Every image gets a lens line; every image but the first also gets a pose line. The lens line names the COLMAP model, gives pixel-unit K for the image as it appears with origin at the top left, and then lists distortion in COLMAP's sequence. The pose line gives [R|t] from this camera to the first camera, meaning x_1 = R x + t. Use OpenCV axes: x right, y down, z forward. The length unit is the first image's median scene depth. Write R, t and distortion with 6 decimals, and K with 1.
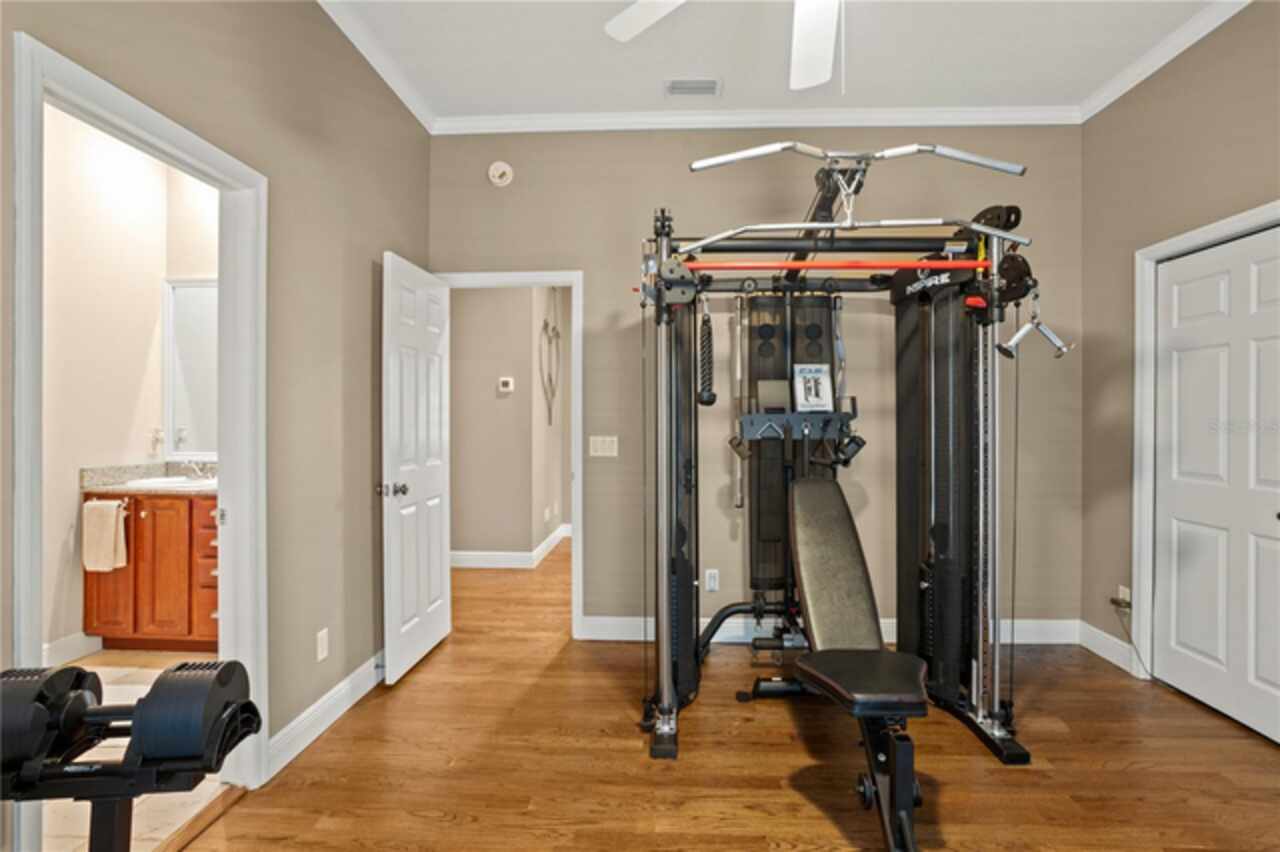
lens RADIAL K [[641.0, 0, 653.4], [0, 641.0, 429.6], [0, 0, 1]] dist [-0.001628, -0.000425]
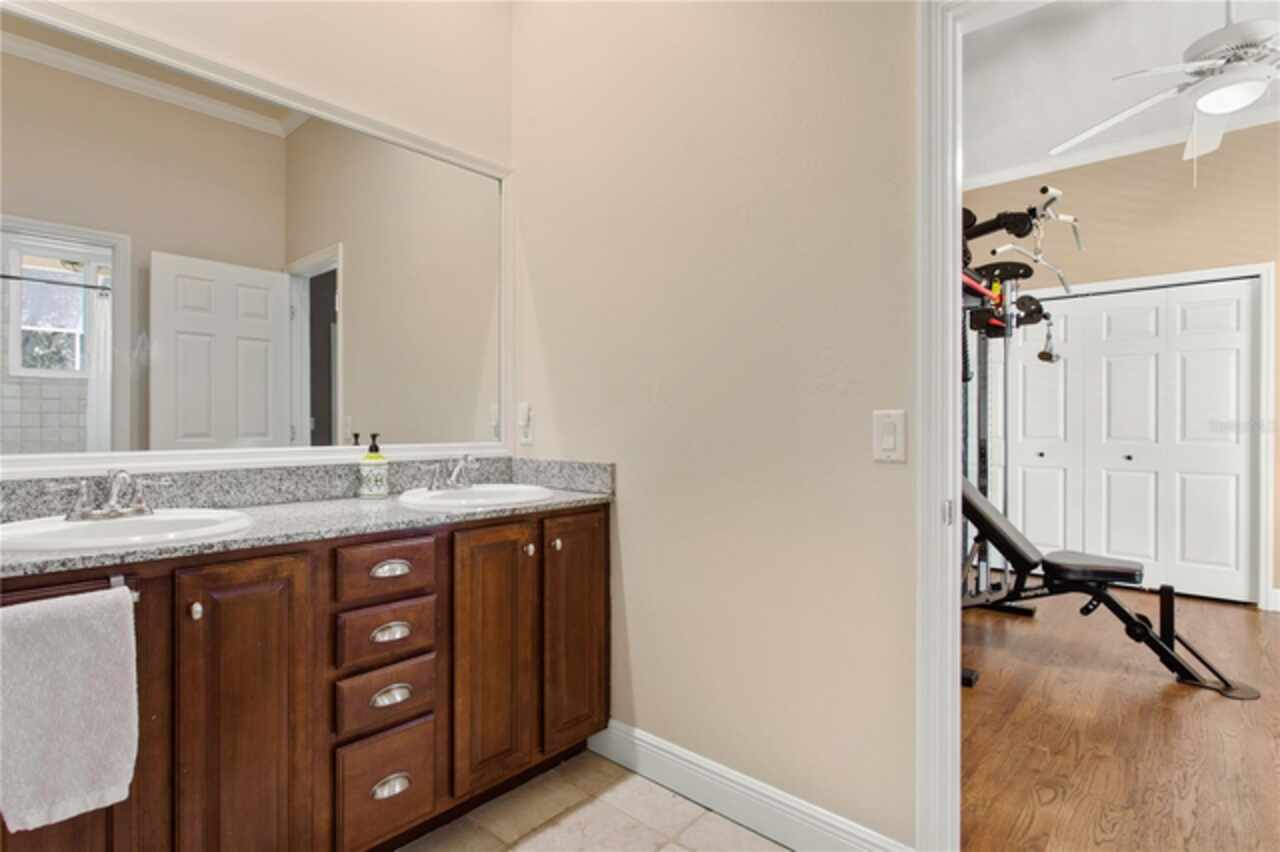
lens RADIAL K [[641.0, 0, 653.4], [0, 641.0, 429.6], [0, 0, 1]] dist [-0.001628, -0.000425]
pose [[0.616659, -0.014467, 0.787098, -1.223543], [0.009623, 0.999895, 0.010839, 0.032119], [-0.787172, 0.000891, 0.616733, 0.729420]]
